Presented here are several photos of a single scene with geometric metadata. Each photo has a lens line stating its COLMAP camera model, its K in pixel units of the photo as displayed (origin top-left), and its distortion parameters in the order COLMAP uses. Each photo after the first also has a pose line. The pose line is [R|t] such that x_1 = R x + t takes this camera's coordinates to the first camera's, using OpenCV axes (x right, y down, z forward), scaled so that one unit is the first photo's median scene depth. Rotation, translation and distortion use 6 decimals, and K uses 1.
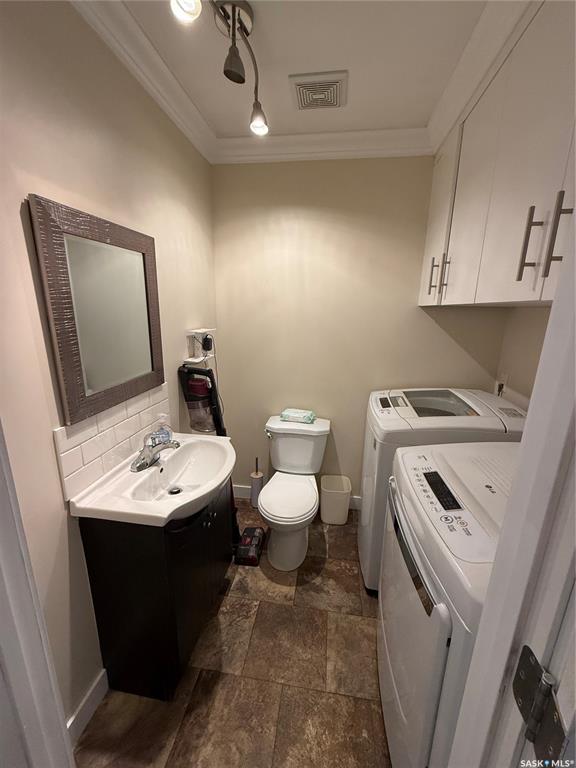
lens RADIAL K [[307.8, 0, 287.9], [0, 307.8, 385.4], [0, 0, 1]] dist [-0.006000, 0.001331]
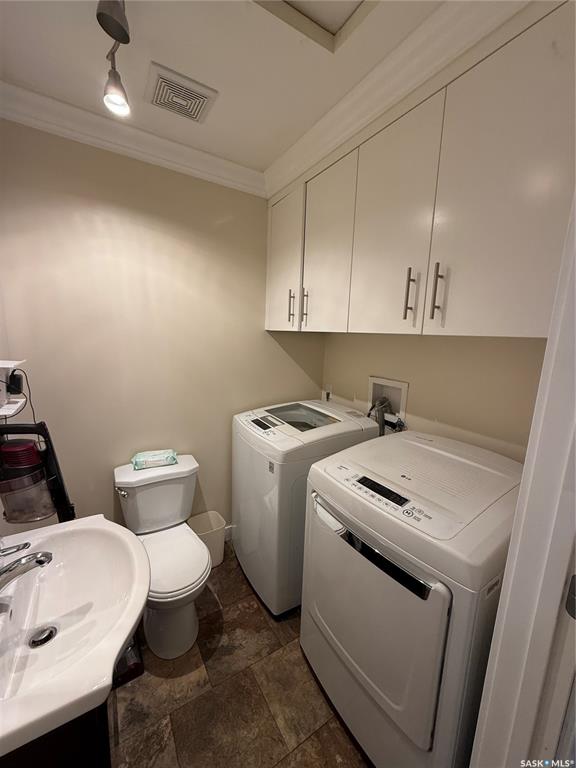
lens RADIAL K [[307.8, 0, 289.2], [0, 307.8, 384.1], [0, 0, 1]] dist [-0.006000, 0.001331]
pose [[0.757677, -0.098016, 0.645227, -0.263619], [0.135553, 0.990732, -0.008676, -0.055518], [-0.638397, 0.094036, 0.763941, 0.152600]]
